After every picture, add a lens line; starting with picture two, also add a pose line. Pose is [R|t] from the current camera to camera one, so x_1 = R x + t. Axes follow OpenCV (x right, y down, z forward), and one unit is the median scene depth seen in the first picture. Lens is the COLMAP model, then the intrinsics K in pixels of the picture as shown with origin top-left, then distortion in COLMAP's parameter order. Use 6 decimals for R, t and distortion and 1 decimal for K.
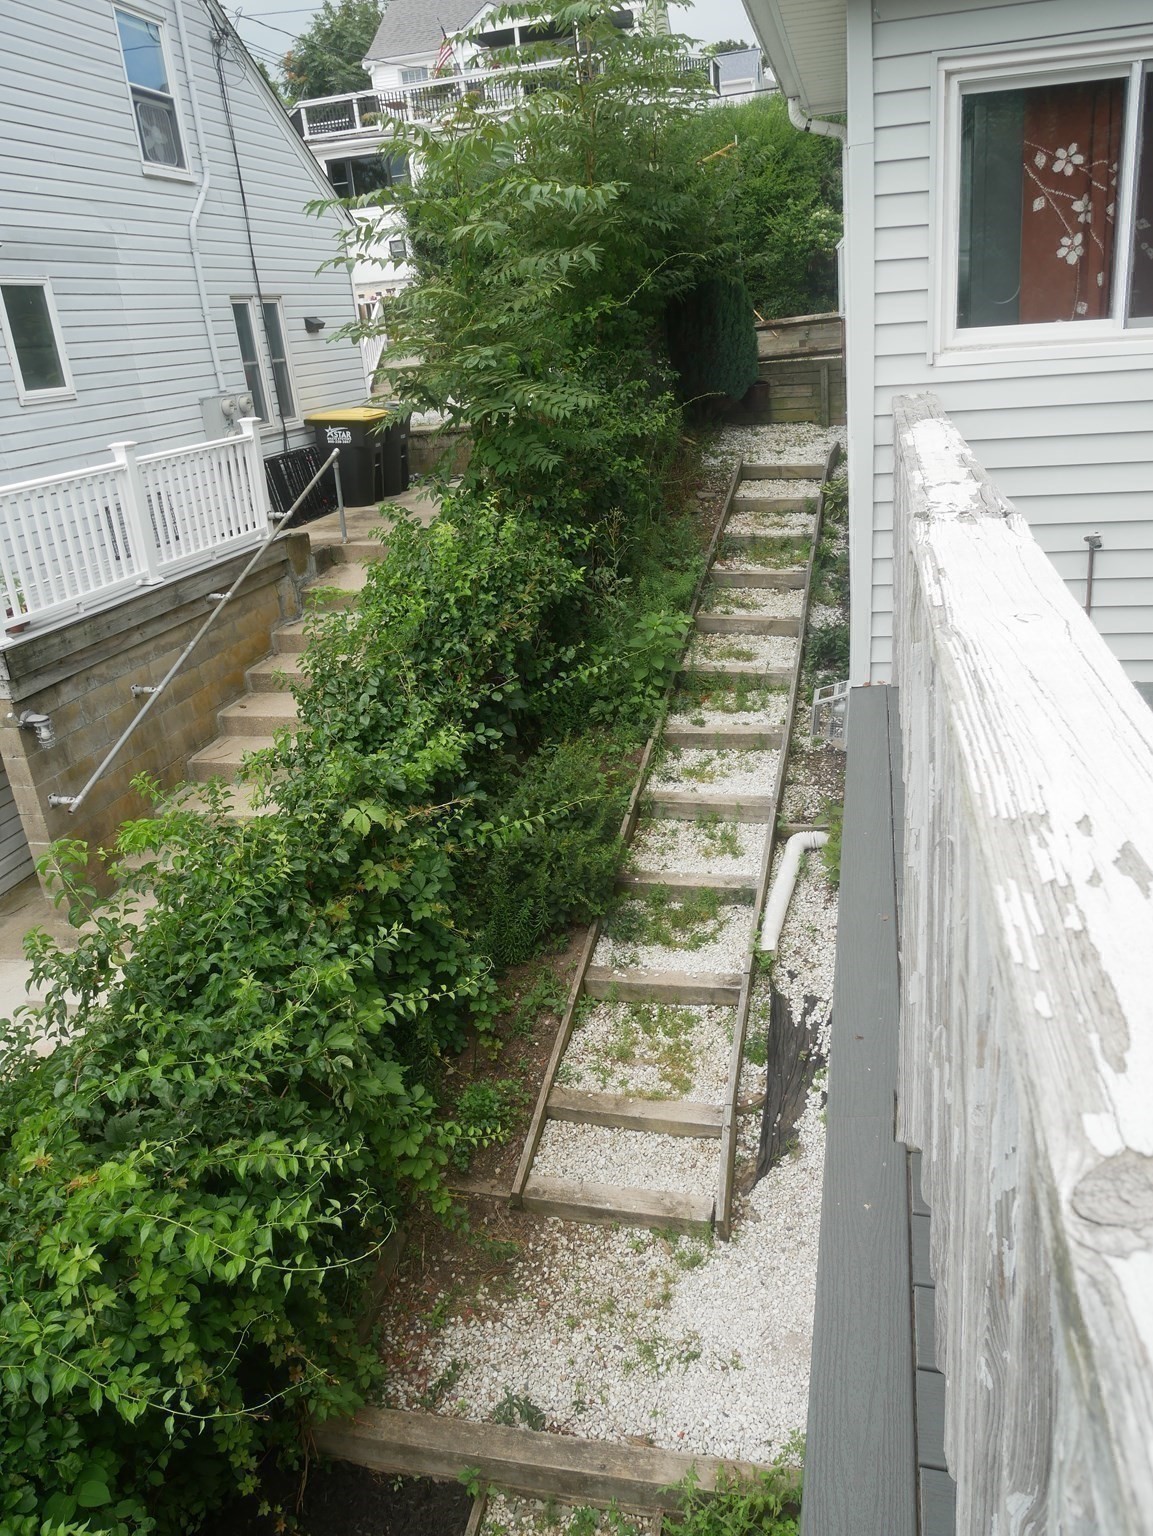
lens RADIAL K [[1103.2, 0, 588.9], [0, 1103.2, 758.2], [0, 0, 1]] dist [-0.069664, 0.027816]
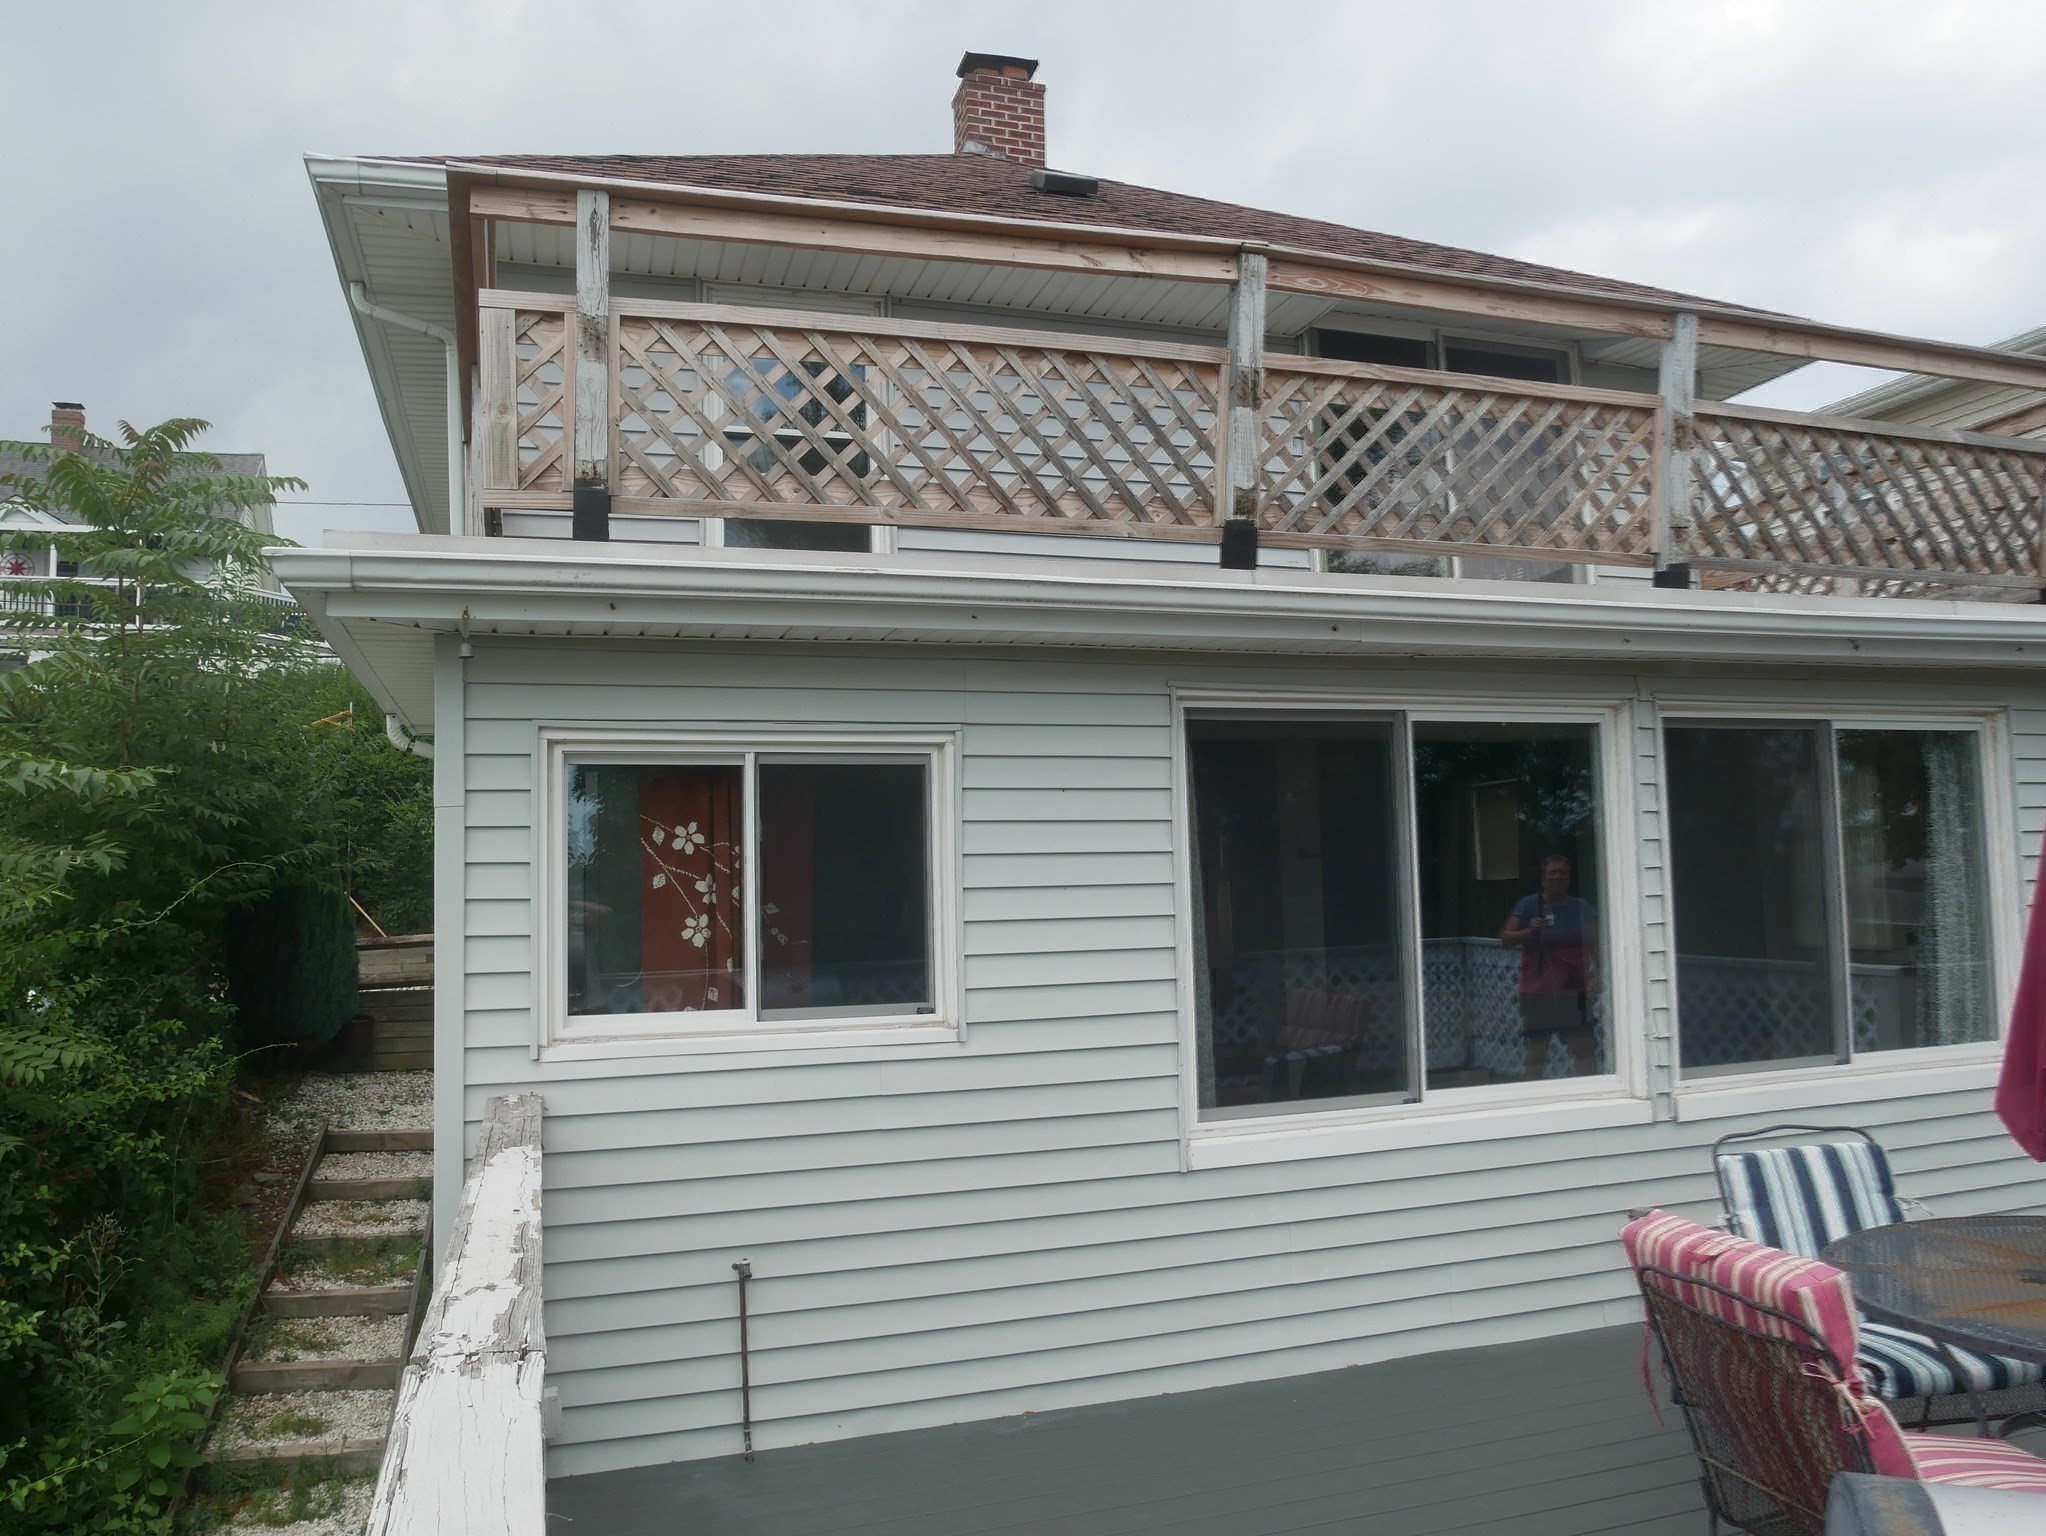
lens RADIAL K [[1469.5, 0, 1022.3], [0, 1469.5, 775.5], [0, 0, 1]] dist [-0.069664, 0.027816]
pose [[0.849174, 0.103769, 0.517817, 0.018456], [0.146218, 0.895979, -0.419335, -0.020680], [-0.507467, 0.431803, 0.745670, -0.039870]]
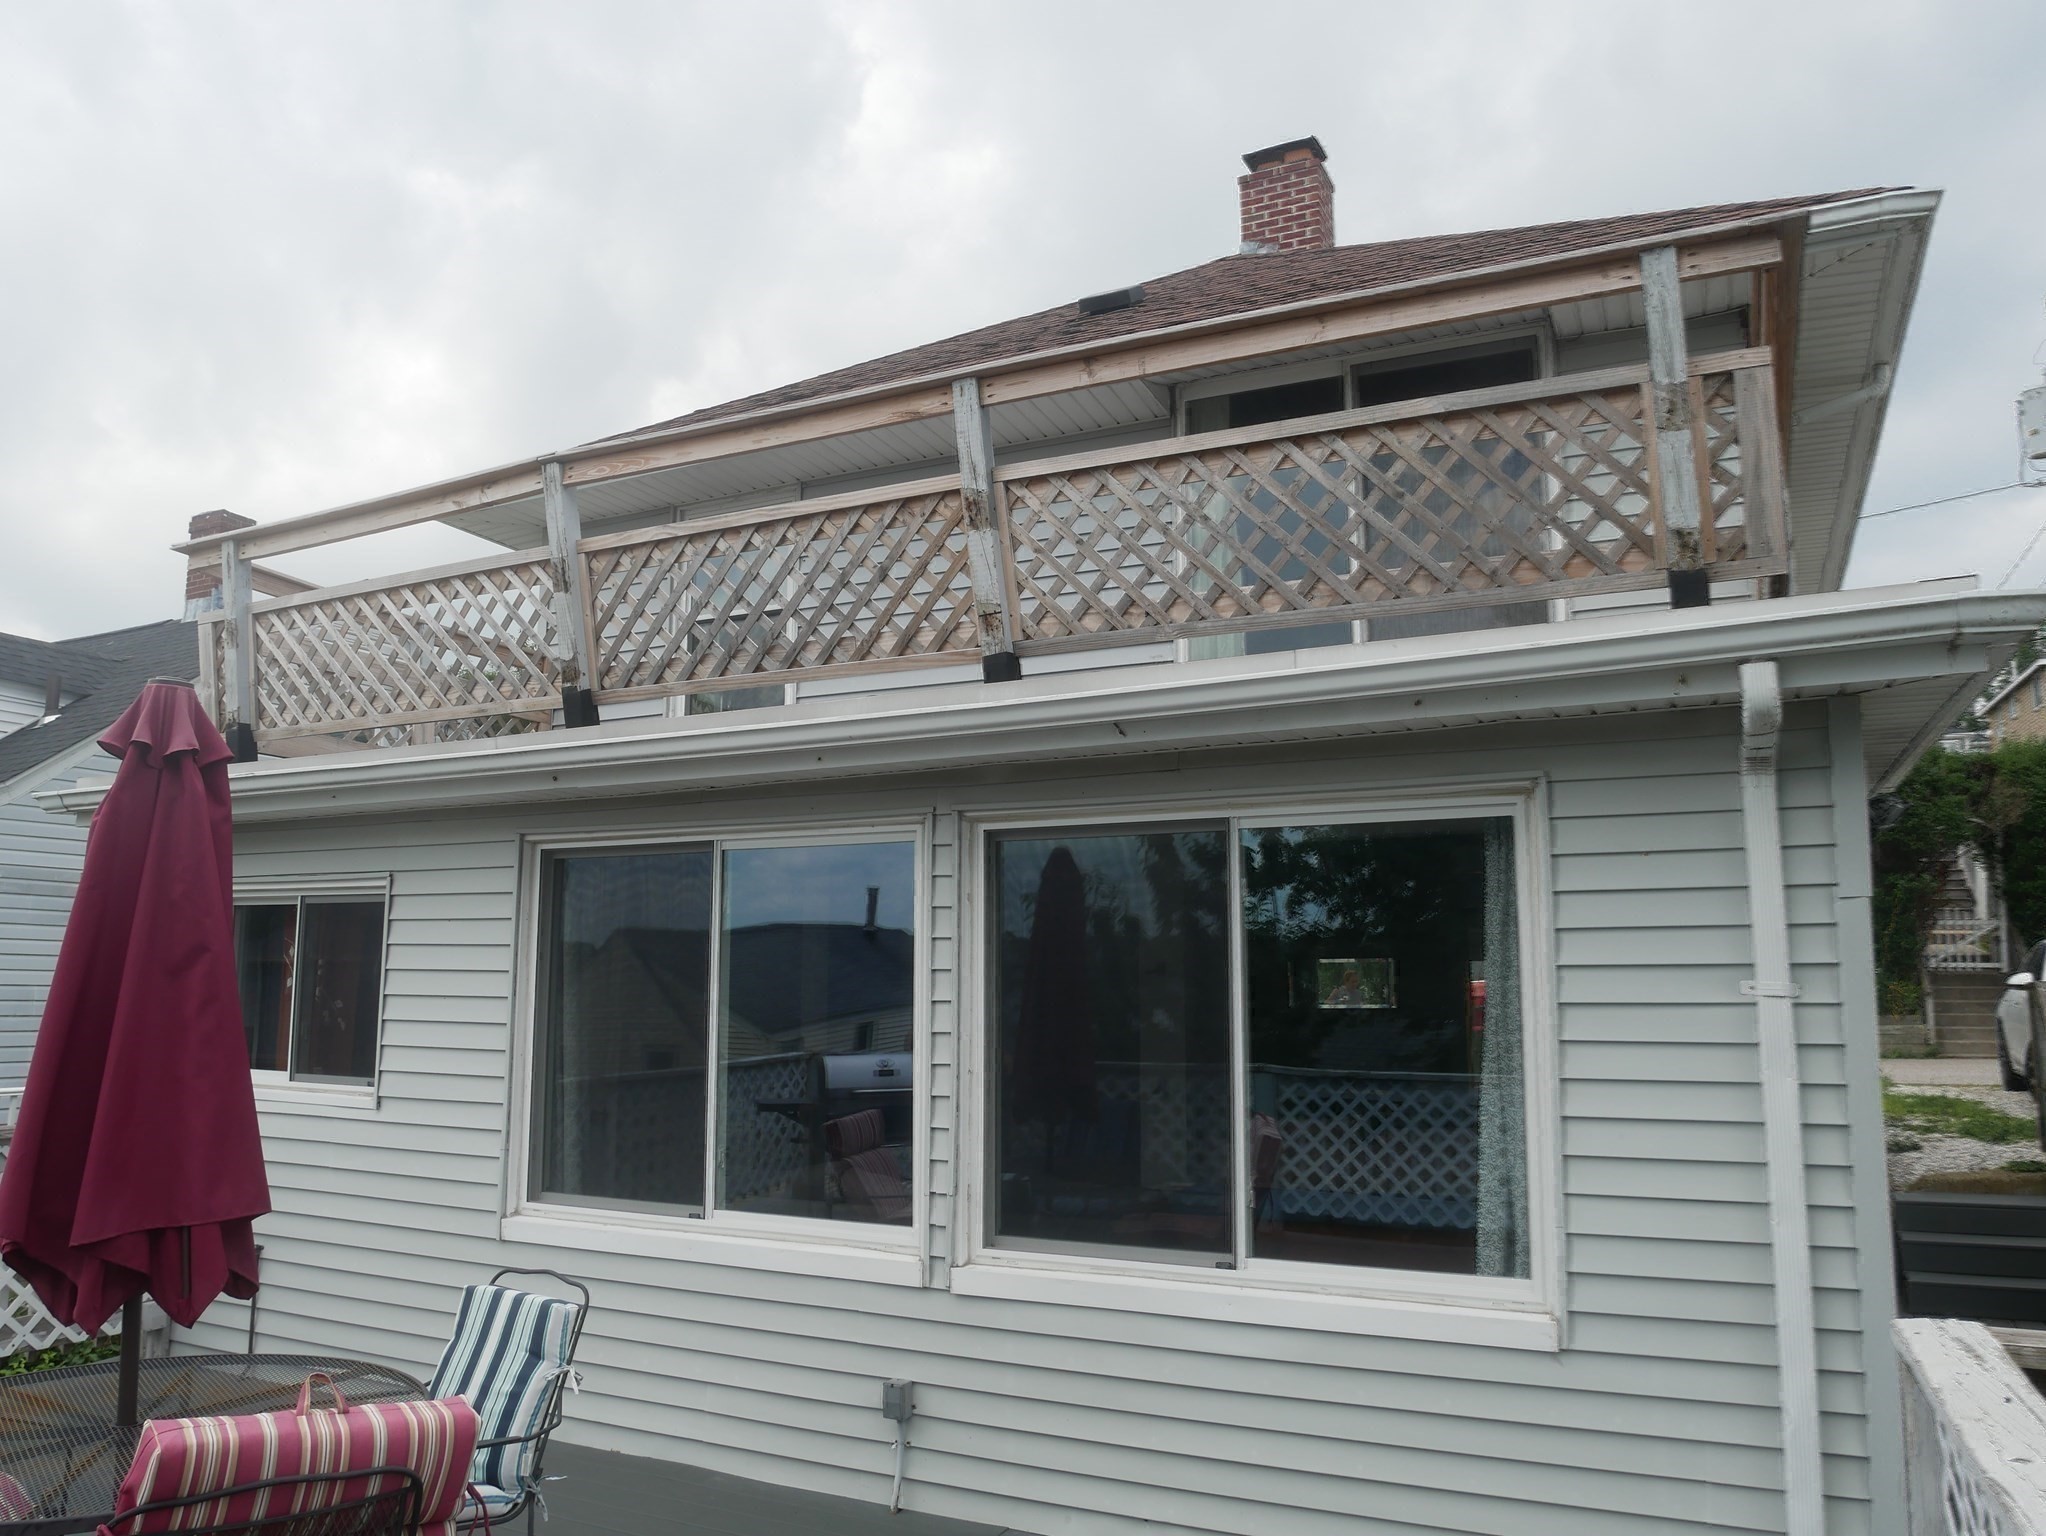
lens RADIAL K [[1469.5, 0, 1031.1], [0, 1469.5, 772.8], [0, 0, 1]] dist [-0.069664, 0.027816]
pose [[0.974736, 0.057818, -0.215745, 0.801214], [-0.155230, 0.869876, -0.468209, -0.024533], [0.160600, 0.489870, 0.856875, -0.235069]]
